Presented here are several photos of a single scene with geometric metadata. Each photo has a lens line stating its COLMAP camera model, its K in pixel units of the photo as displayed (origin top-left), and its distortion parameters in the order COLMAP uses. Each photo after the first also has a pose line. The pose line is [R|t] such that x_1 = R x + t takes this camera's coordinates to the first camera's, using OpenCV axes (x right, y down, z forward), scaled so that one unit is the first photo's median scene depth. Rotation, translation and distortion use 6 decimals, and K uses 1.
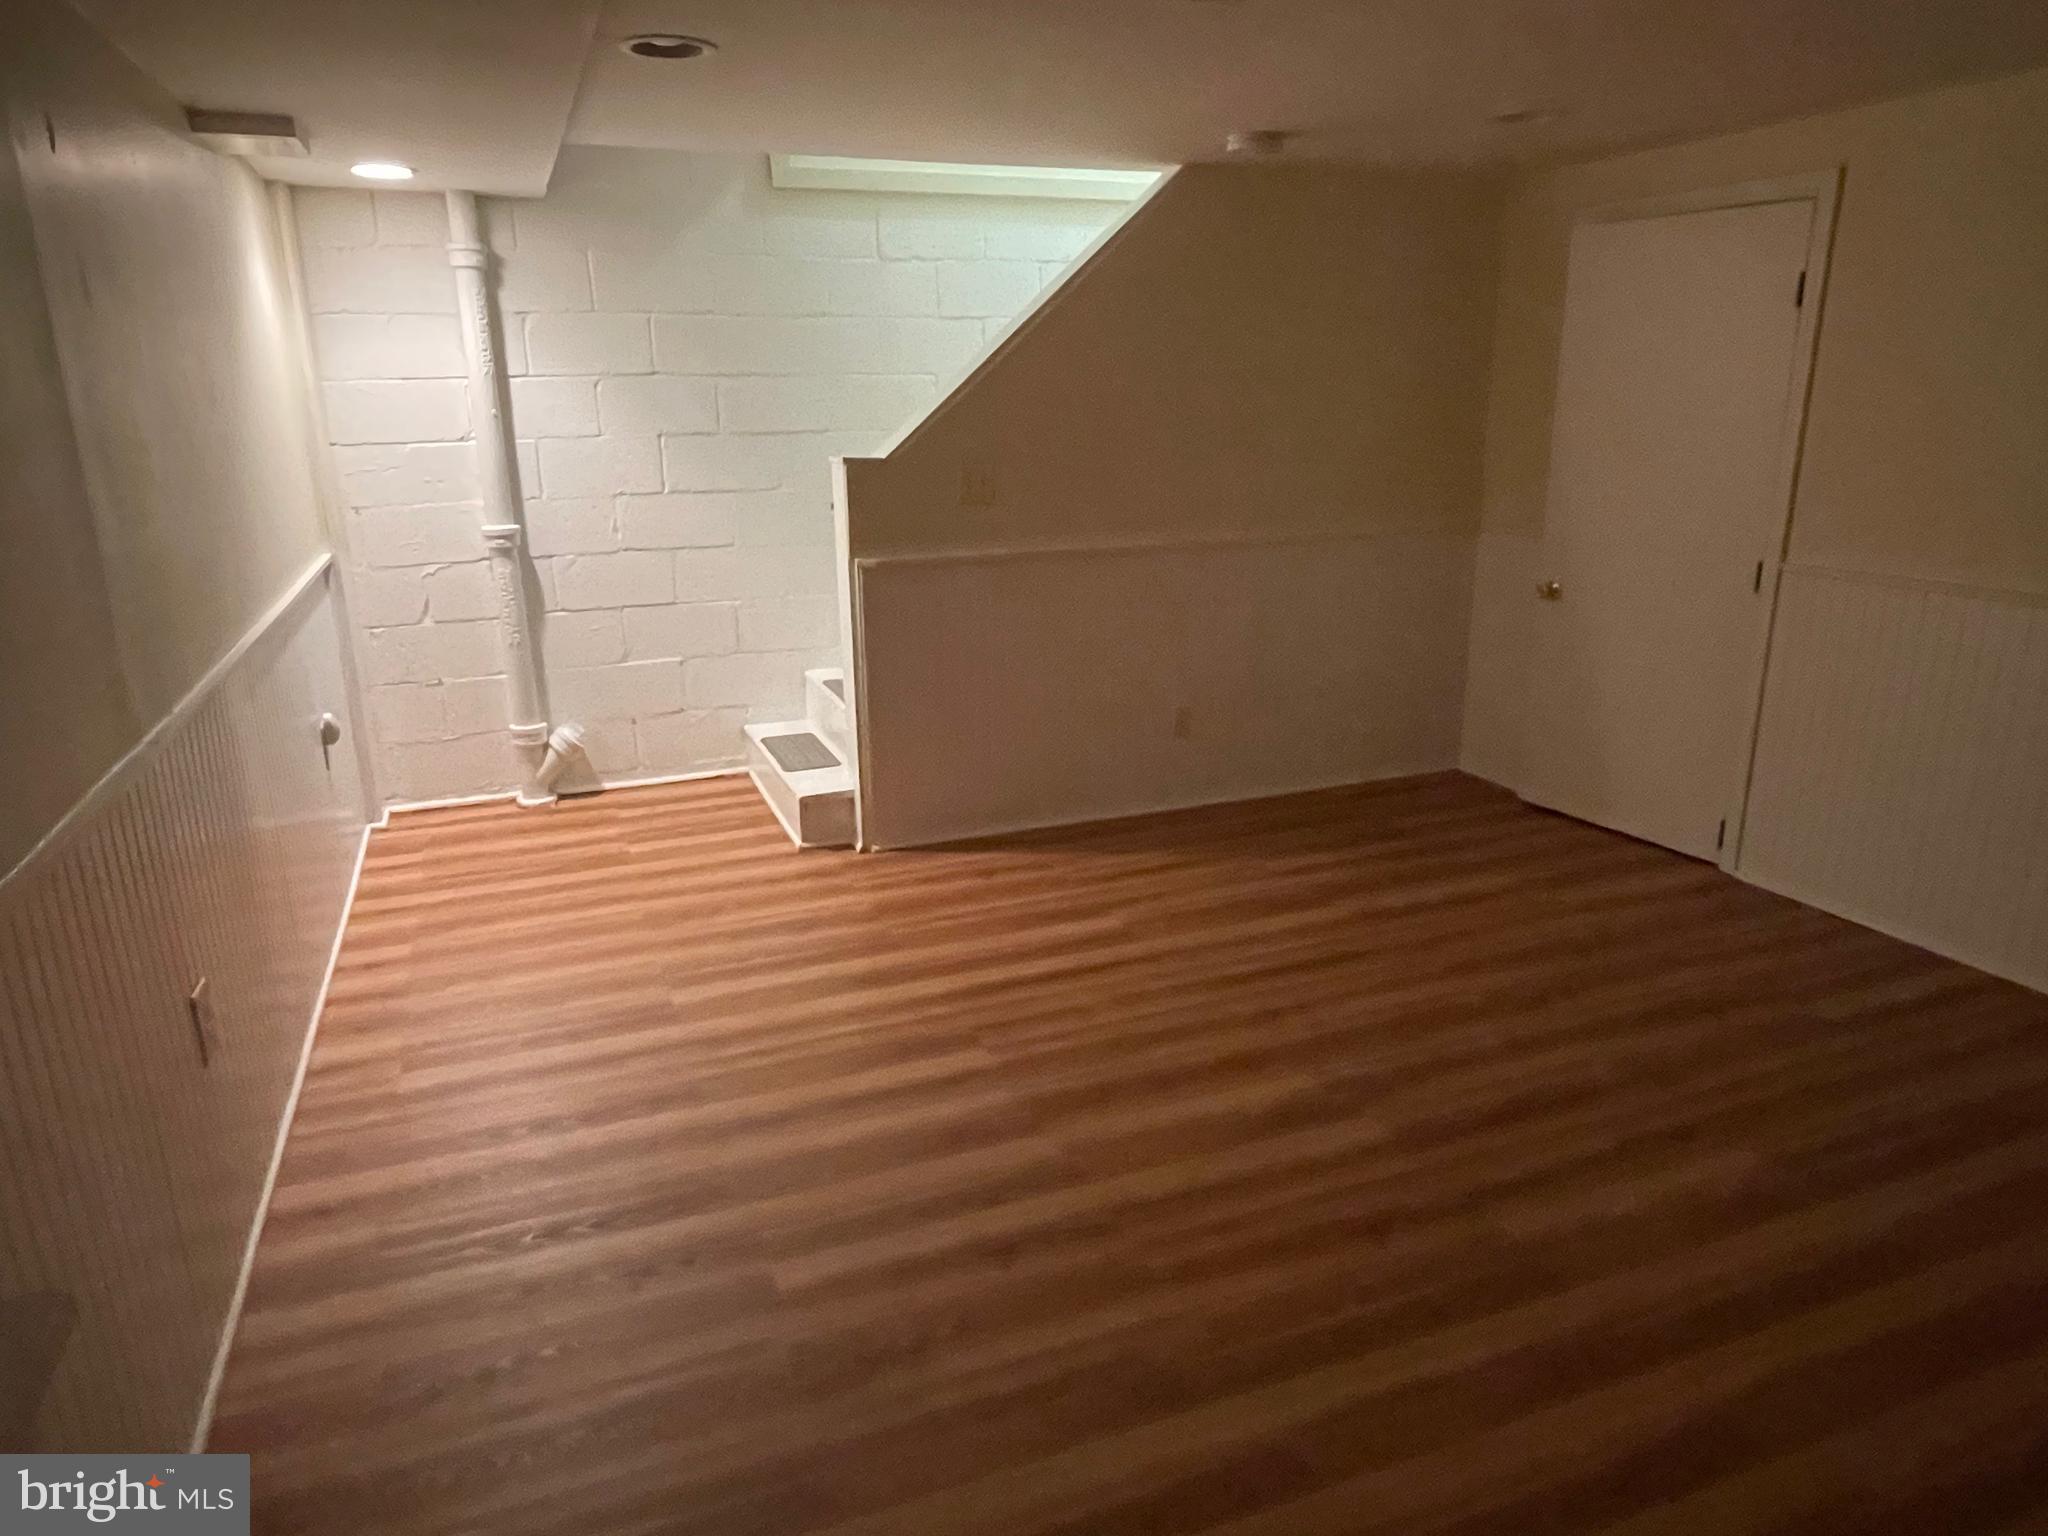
lens RADIAL K [[1296.7, 0, 995.5], [0, 1296.7, 767.2], [0, 0, 1]] dist [-0.024417, 0.011993]
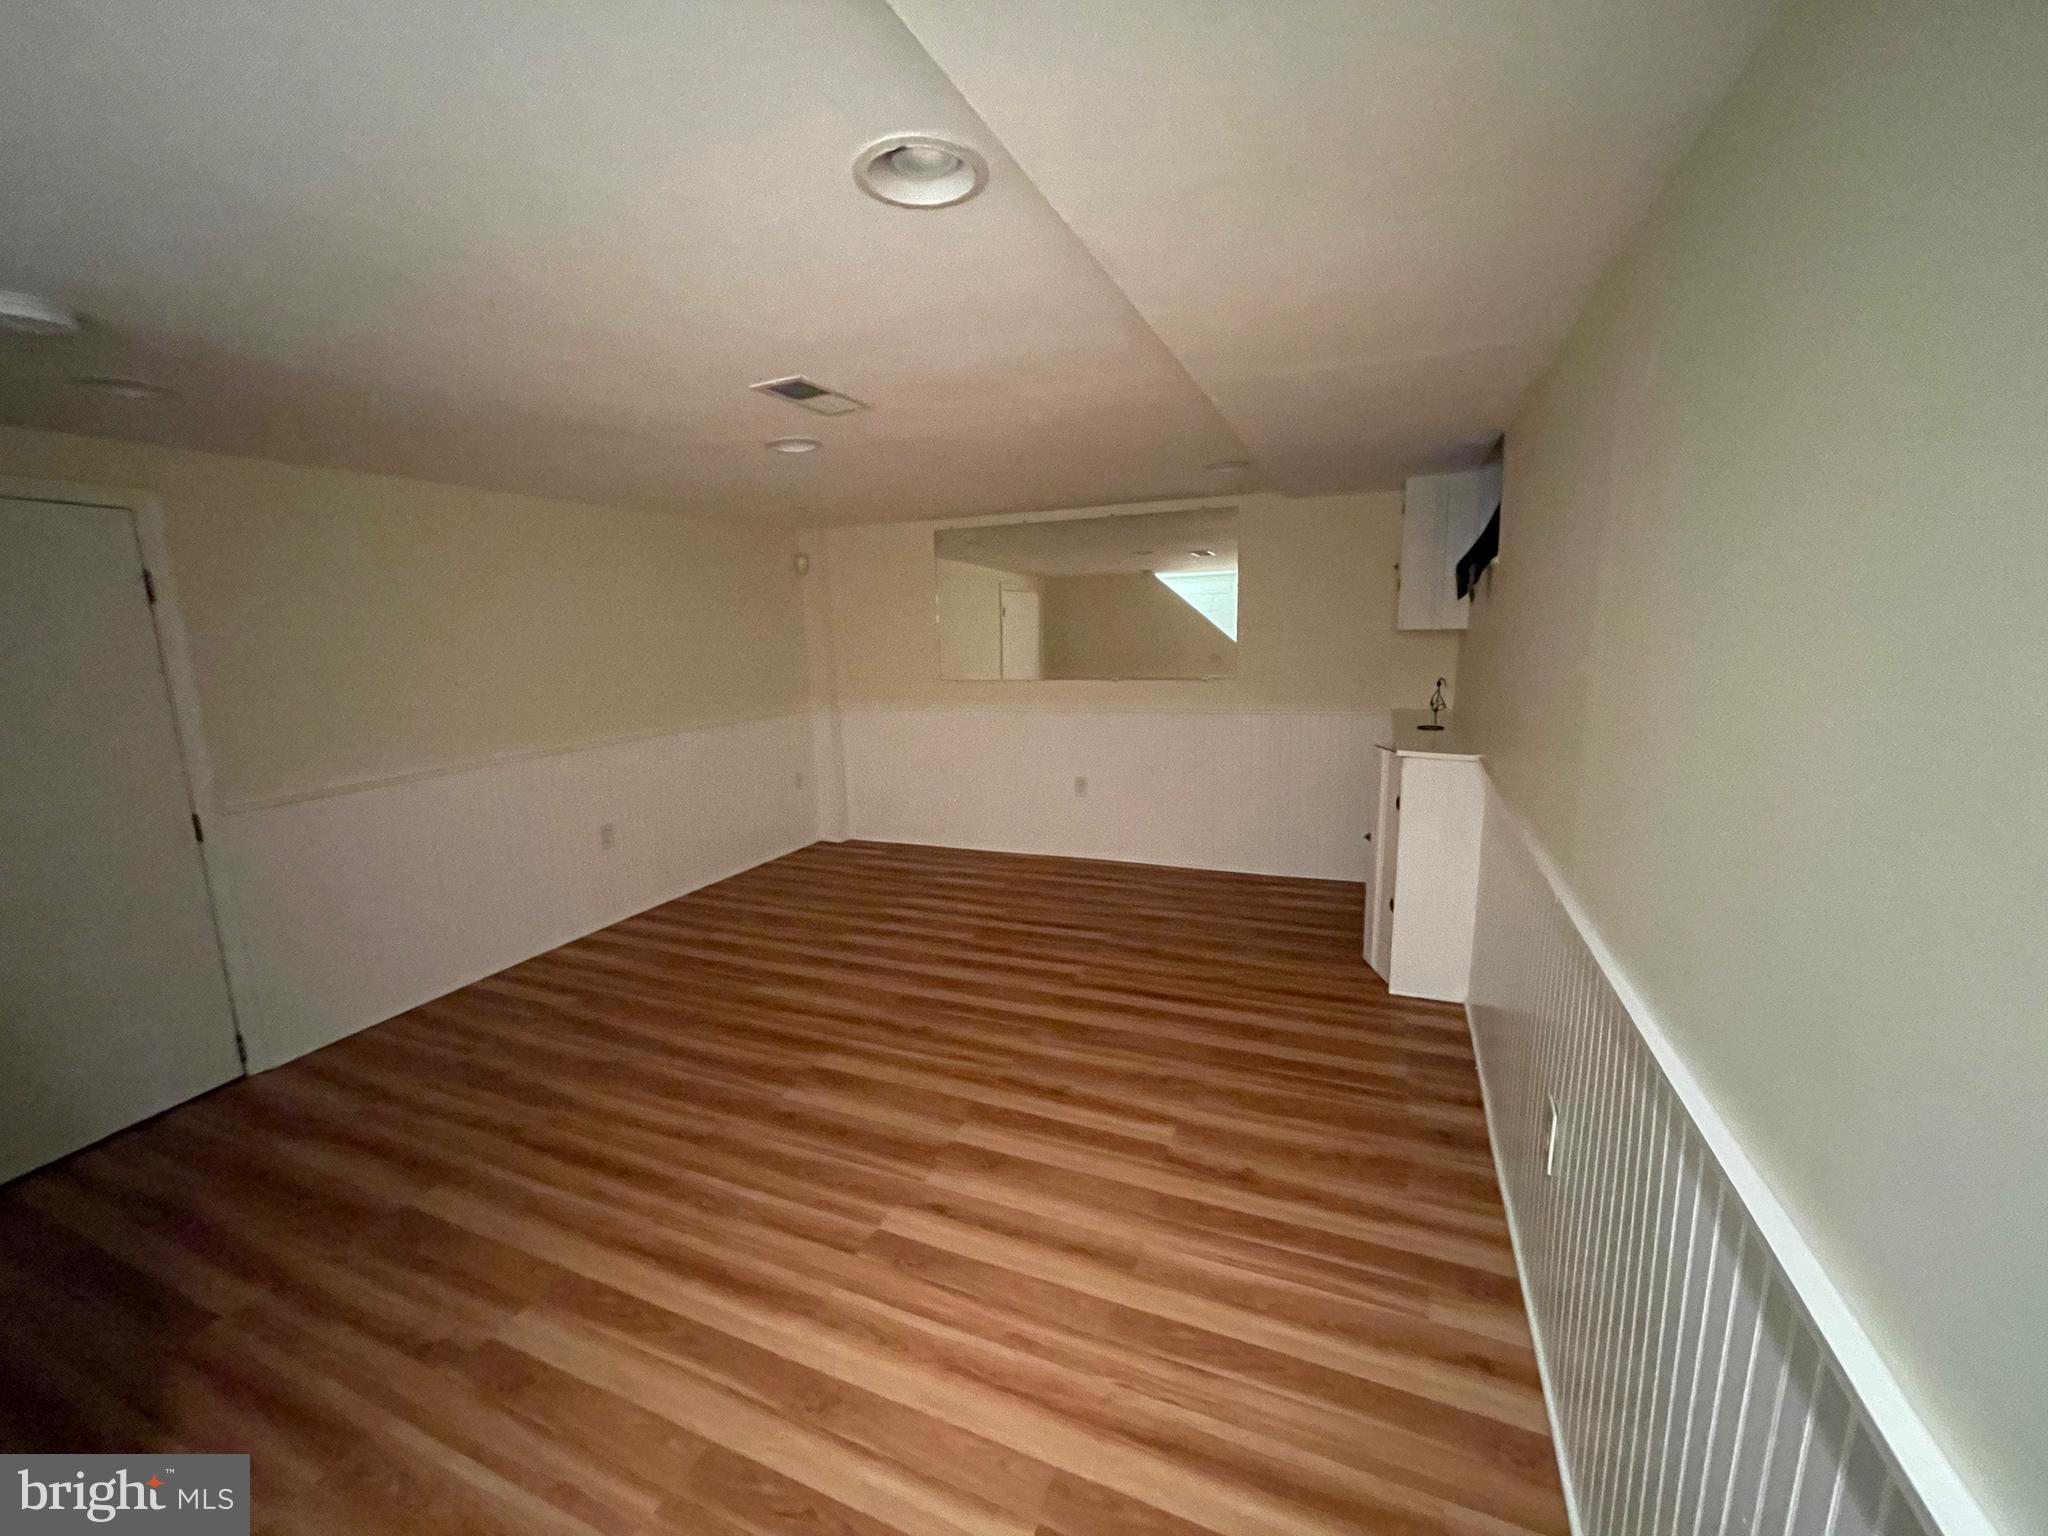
lens RADIAL K [[825.1, 0, 1024.0], [0, 825.1, 768.0], [0, 0, 1]] dist [-0.018720, 0.008764]
pose [[-0.716881, -0.090025, 0.691359, -0.503281], [0.237775, 0.900608, 0.363825, -0.331187], [-0.655396, 0.425207, -0.624223, 1.101158]]
